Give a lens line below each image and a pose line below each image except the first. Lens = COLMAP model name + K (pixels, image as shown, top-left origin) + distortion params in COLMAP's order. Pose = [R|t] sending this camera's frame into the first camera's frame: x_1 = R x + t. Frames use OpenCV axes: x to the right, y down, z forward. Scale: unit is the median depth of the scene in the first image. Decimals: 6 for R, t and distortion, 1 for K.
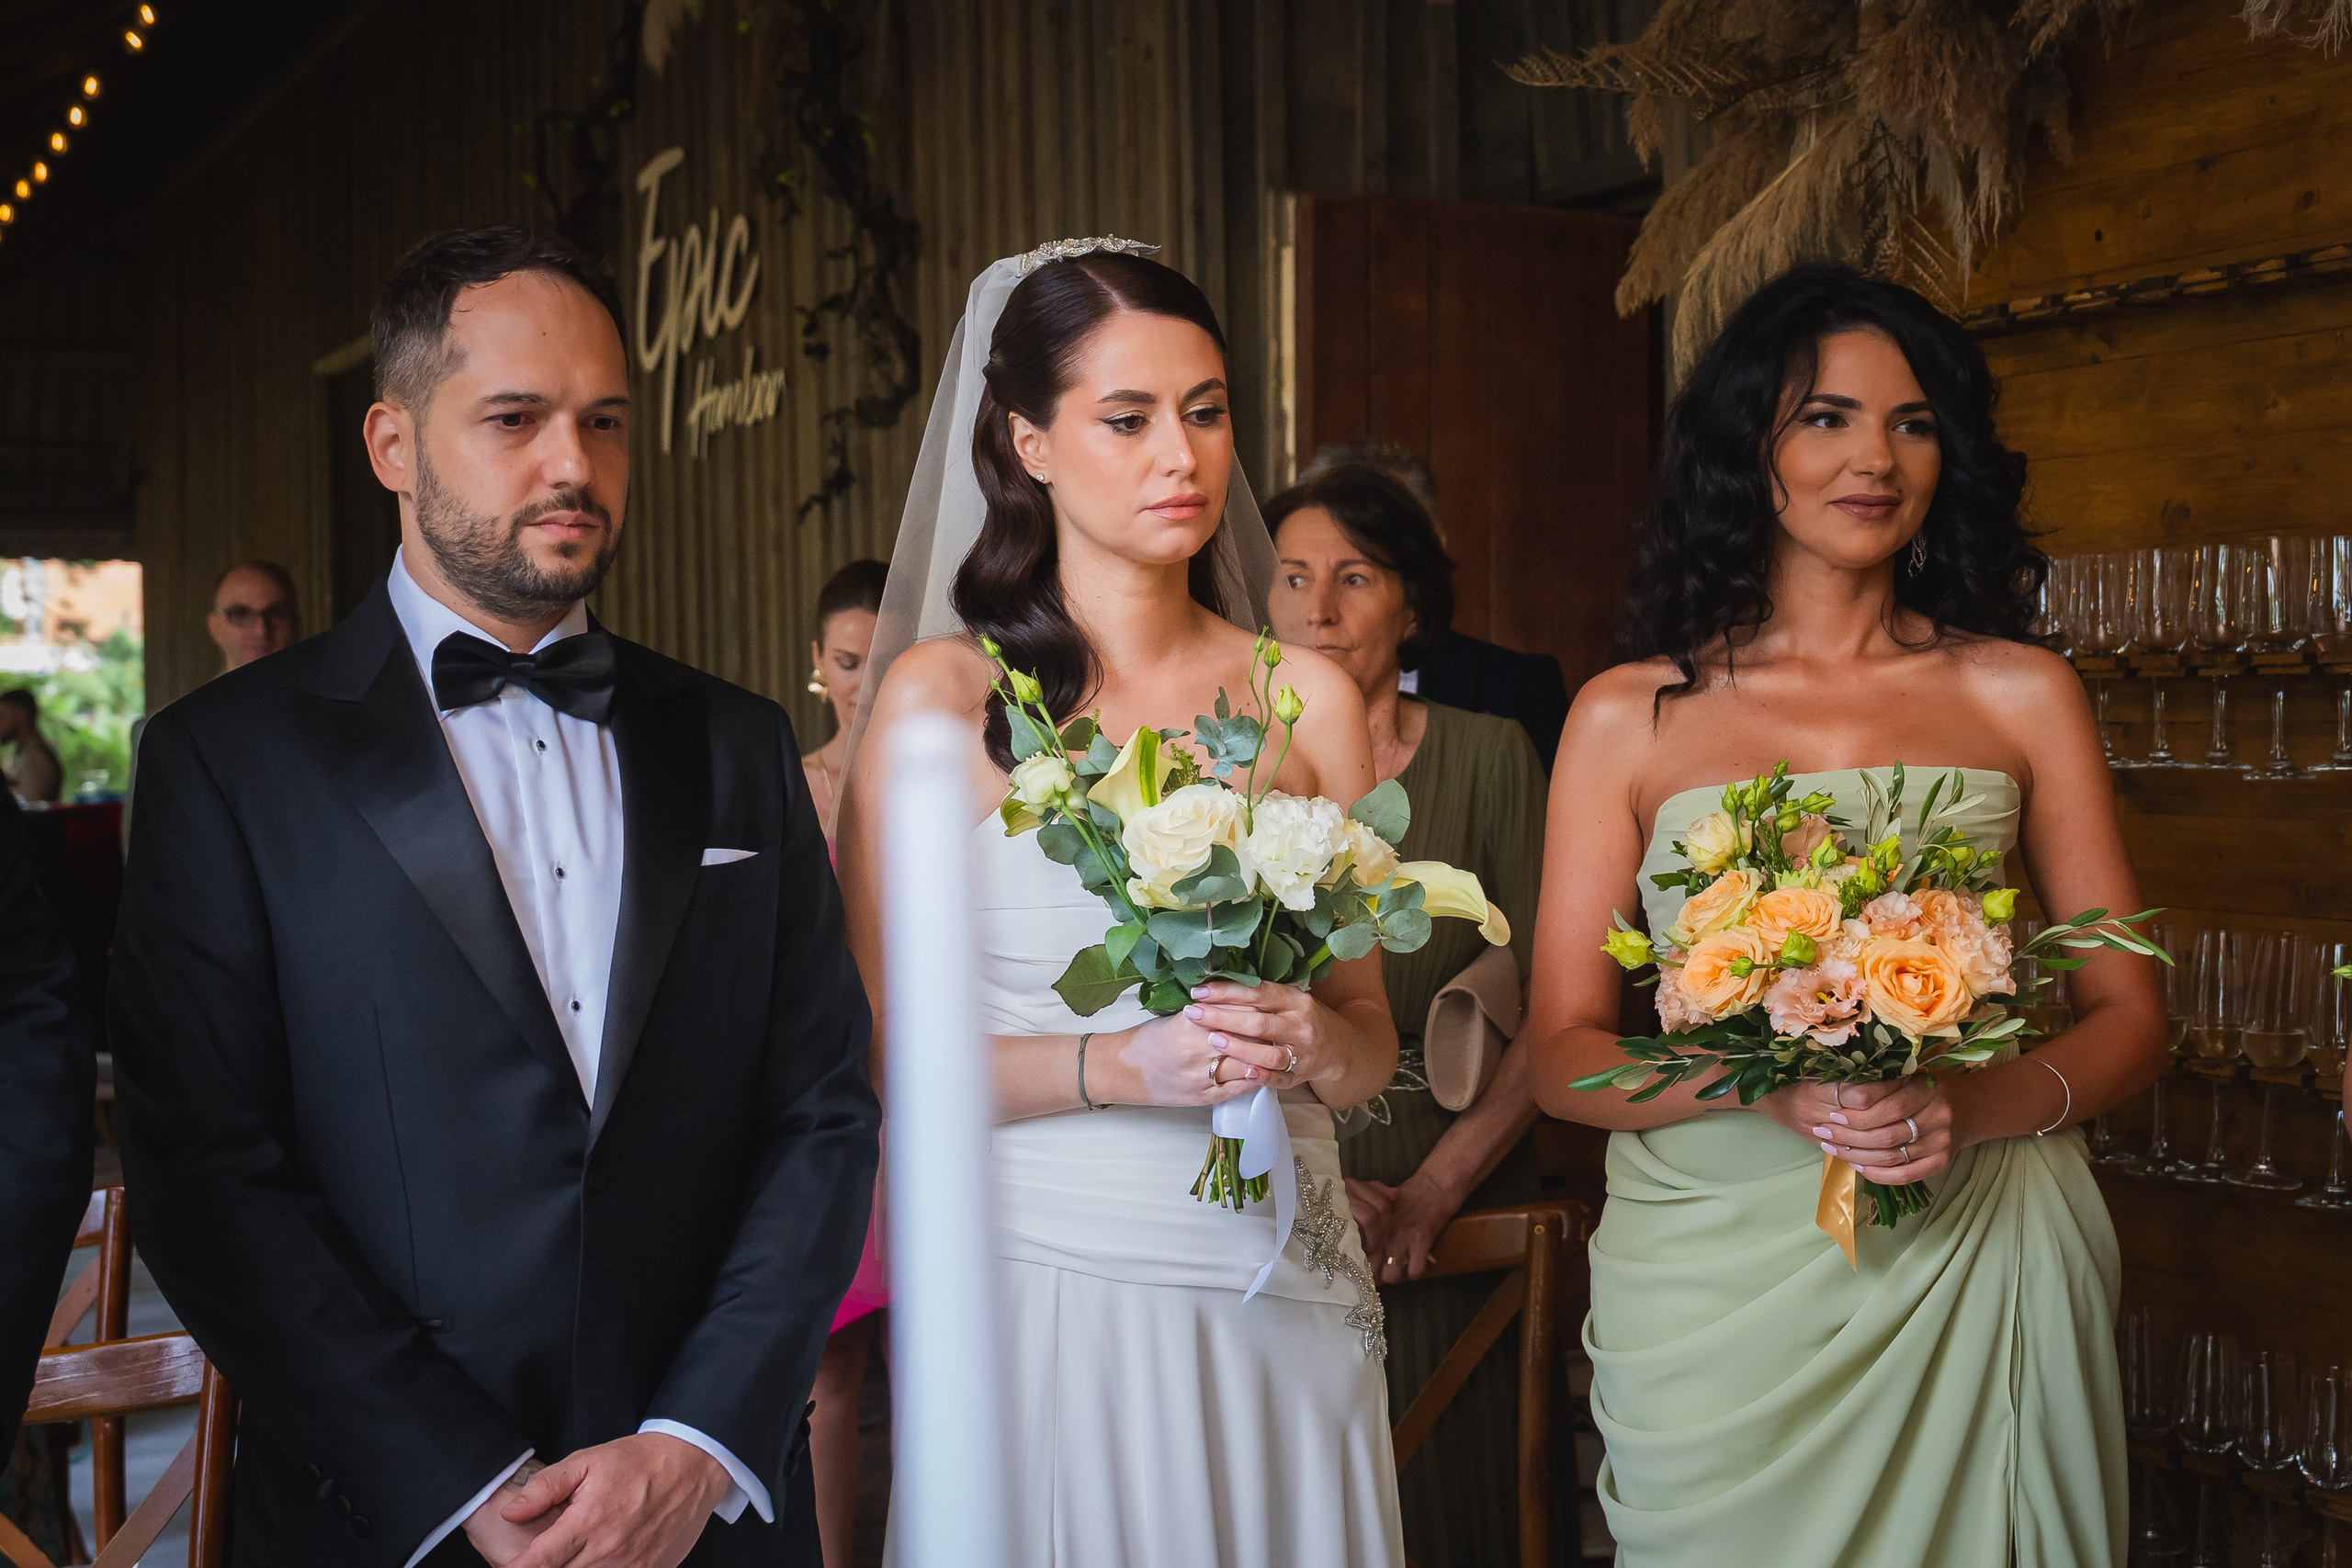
lens RADIAL K [[3542.5, 0, 1233.0], [0, 3542.5, 809.8], [0, 0, 1]] dist [-0.007298, 0.000000]
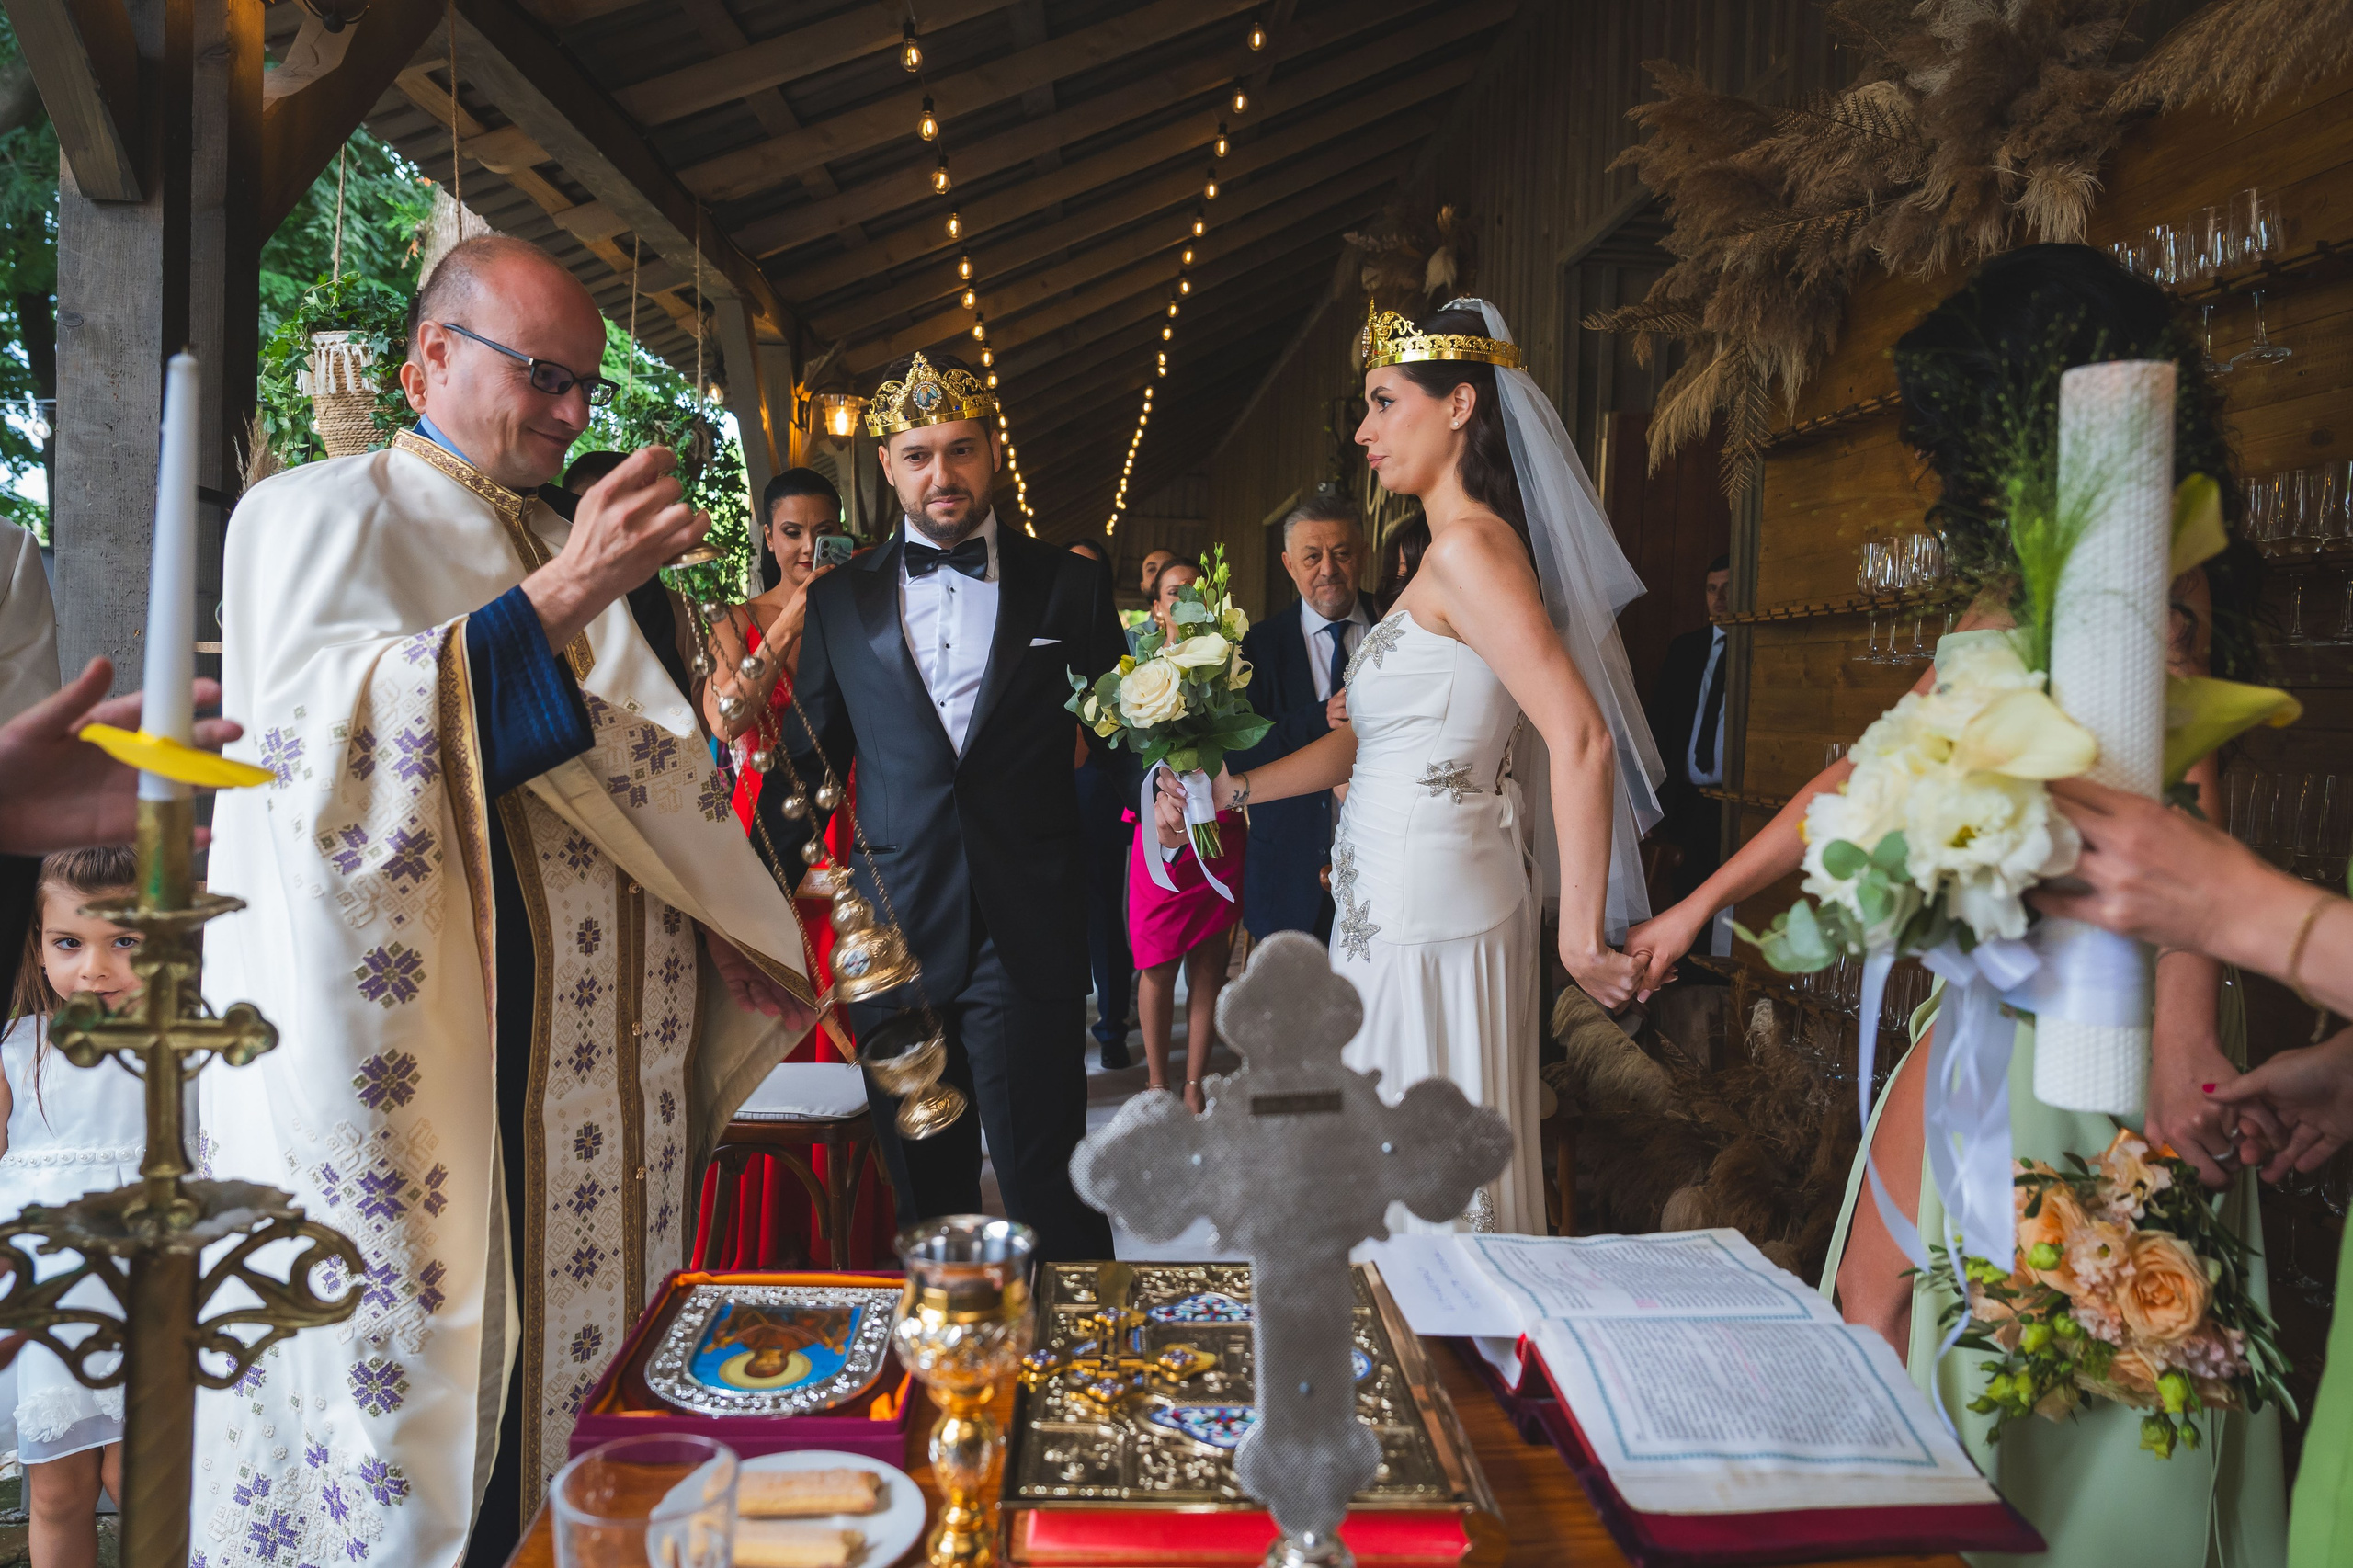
lens RADIAL K [[1654.8, 0, 1192.9], [0, 1654.8, 802.3], [0, 0, 1]] dist [-0.016343, 0.004210]
pose [[0.934500, 0.058248, -0.351164, 0.234623], [-0.048554, 0.998159, 0.036358, 0.048549], [0.352635, -0.016926, 0.935608, 0.018738]]
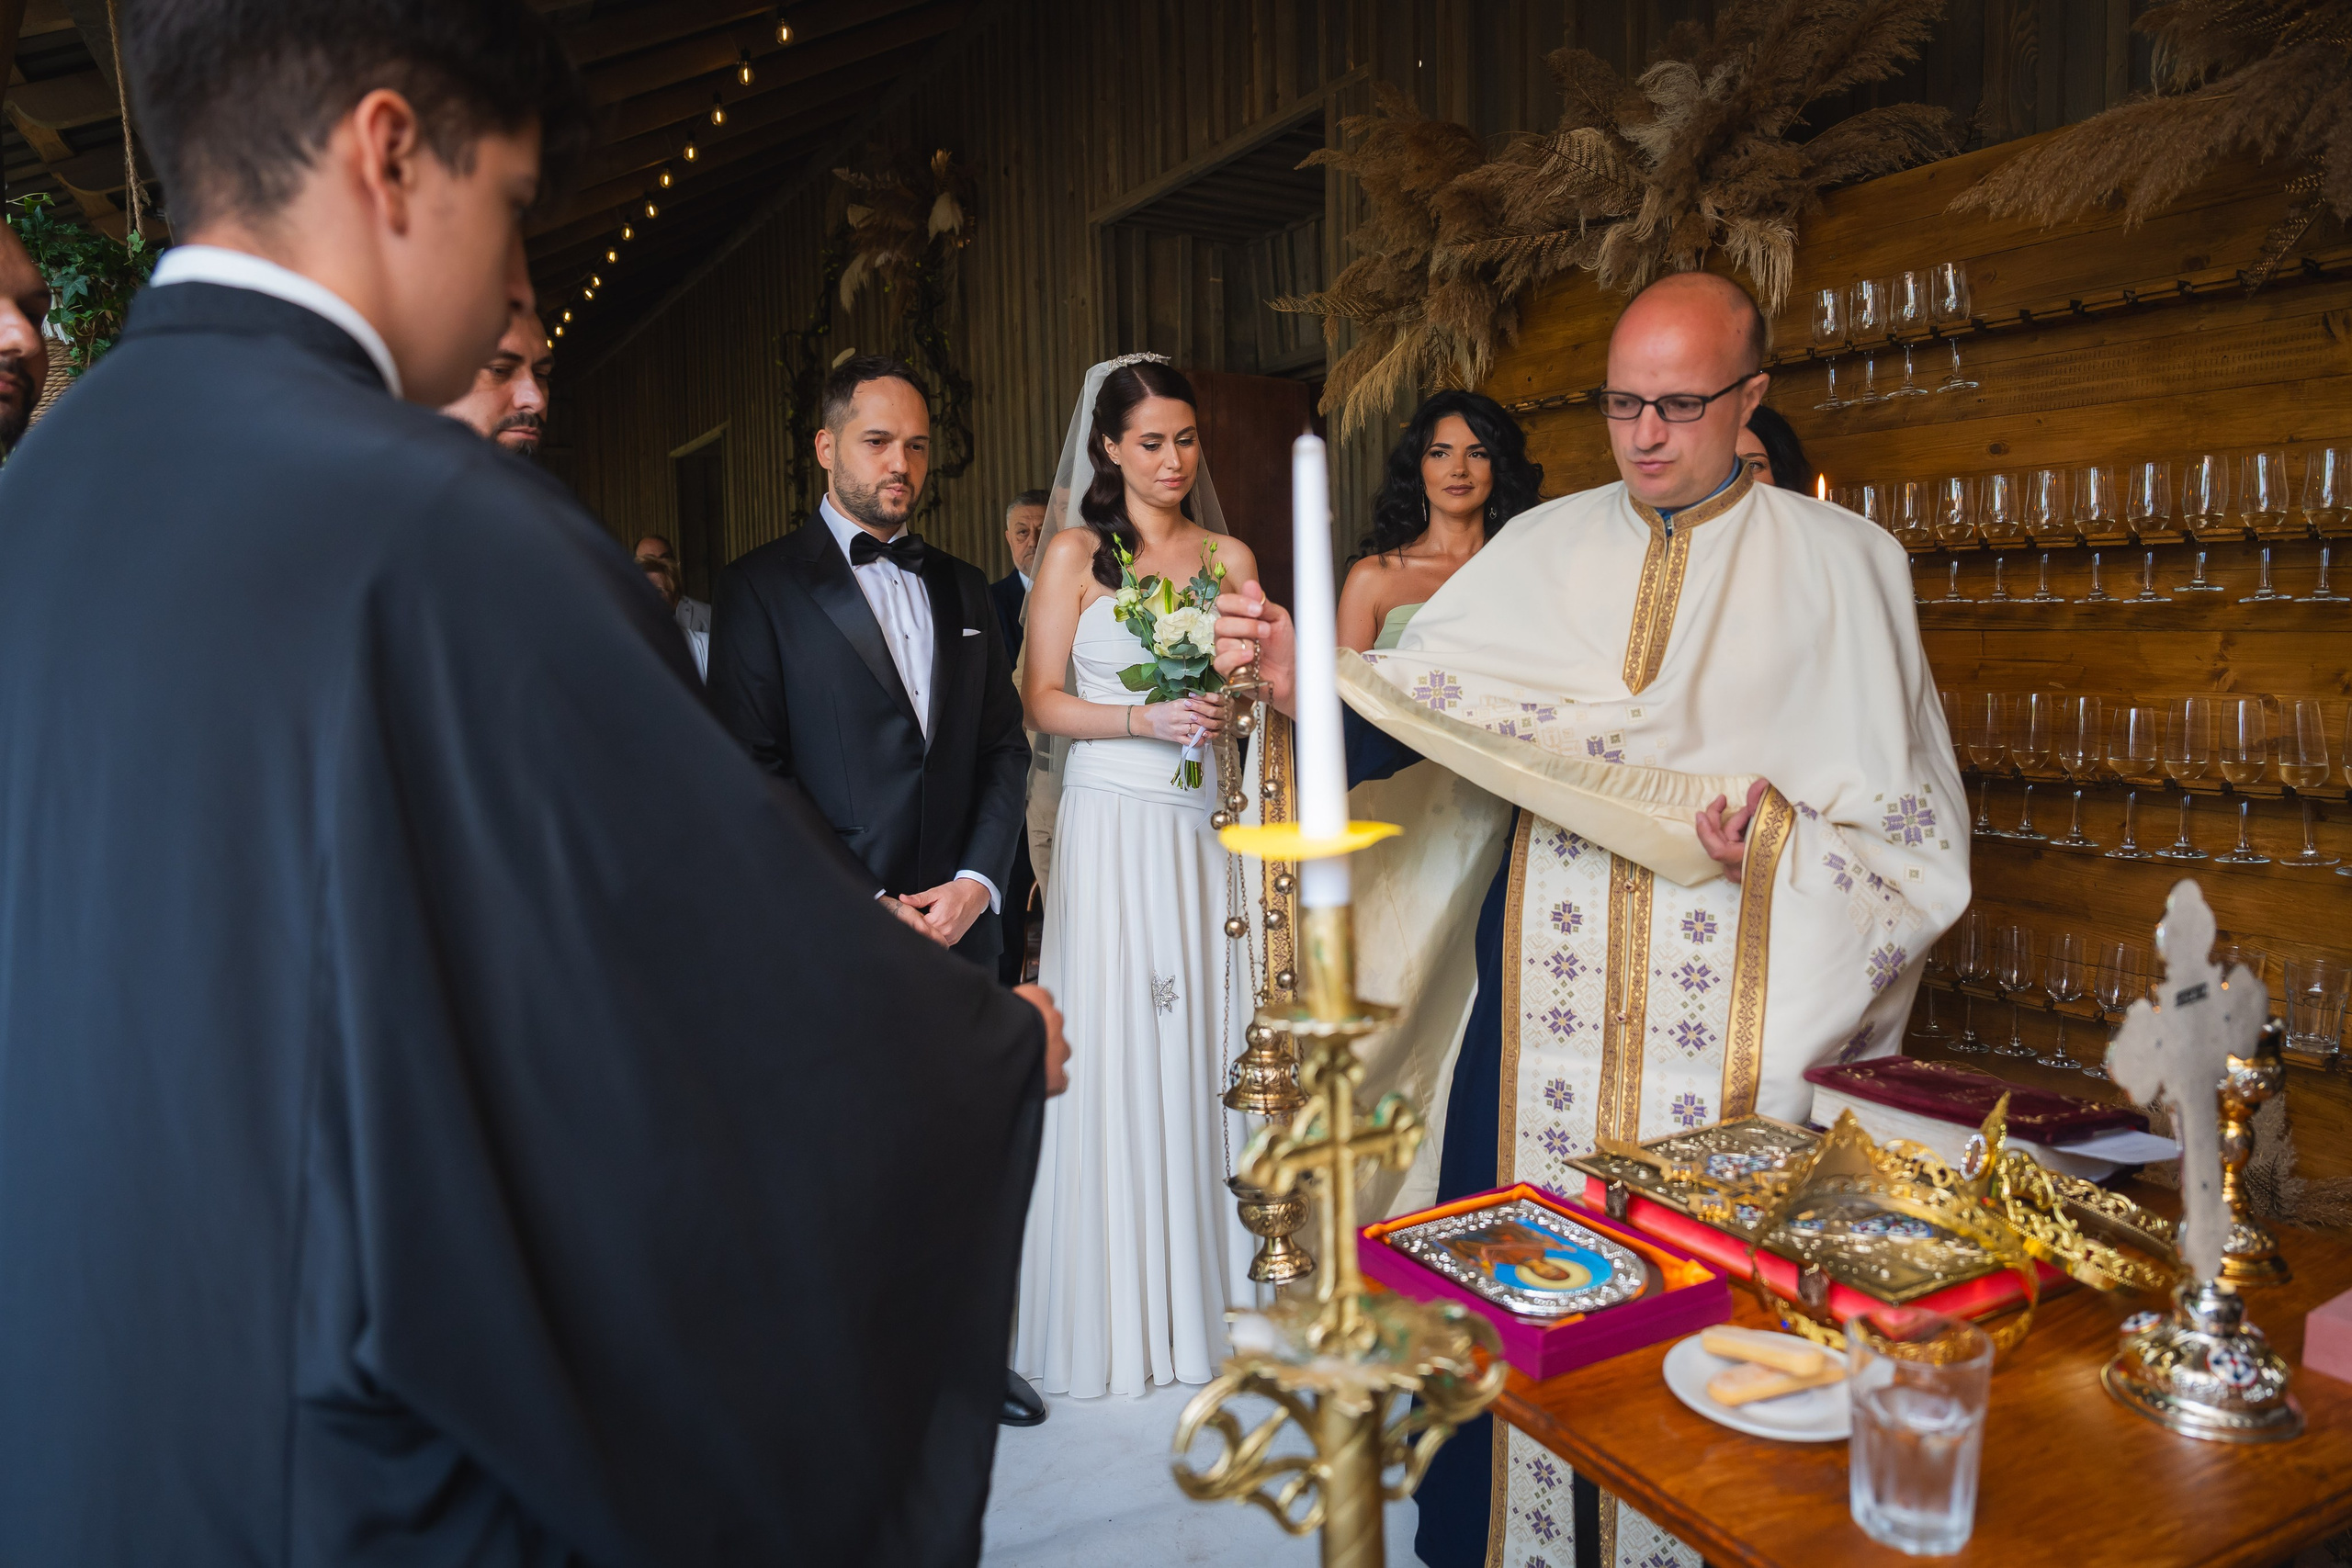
lens RADIAL K [[1654.0, 0, 1196.1], [0, 1654.0, 803.9], [0, 0, 1]] dist [-0.016343, 0.004210]
pose [[0.997318, -0.006841, 0.072876, -0.053018], [0.001325, 0.997148, 0.075464, 0.032048], [-0.073185, -0.075165, 0.994482, -0.076374]]
